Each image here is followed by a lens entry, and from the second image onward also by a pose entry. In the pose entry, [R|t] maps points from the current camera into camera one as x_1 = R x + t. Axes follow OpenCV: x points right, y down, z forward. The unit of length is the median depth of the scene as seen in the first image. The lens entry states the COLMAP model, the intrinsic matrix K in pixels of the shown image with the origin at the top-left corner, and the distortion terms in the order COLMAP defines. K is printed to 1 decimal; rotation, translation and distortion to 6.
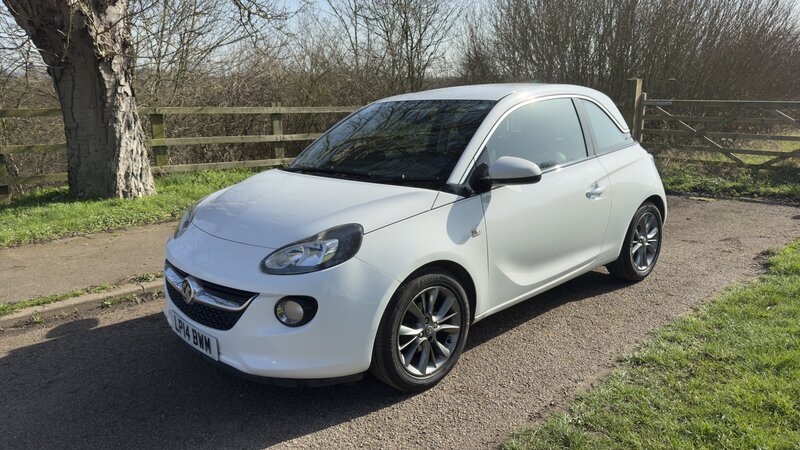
lens RADIAL K [[564.5, 0, 405.9], [0, 564.5, 230.5], [0, 0, 1]] dist [0.039105, -0.051207]
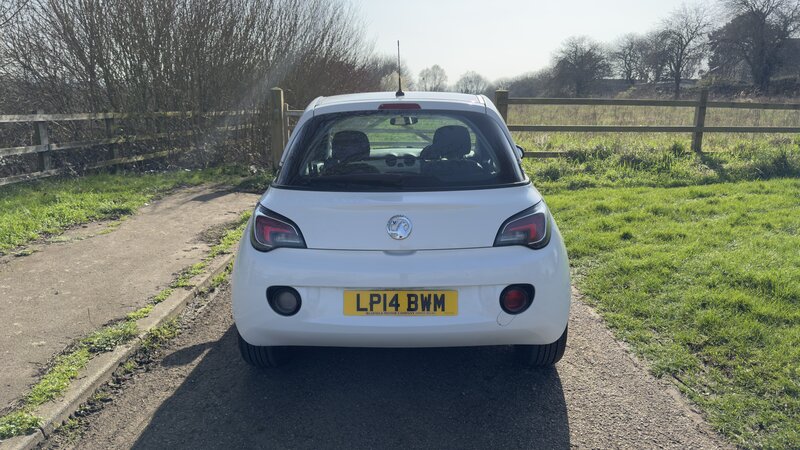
lens RADIAL K [[564.5, 0, 401.5], [0, 564.5, 225.4], [0, 0, 1]] dist [0.039105, -0.051207]
pose [[0.675289, -0.146378, 0.722882, -0.368817], [0.163225, 0.985465, 0.047070, -0.090442], [-0.719265, 0.086207, 0.689366, 0.382282]]
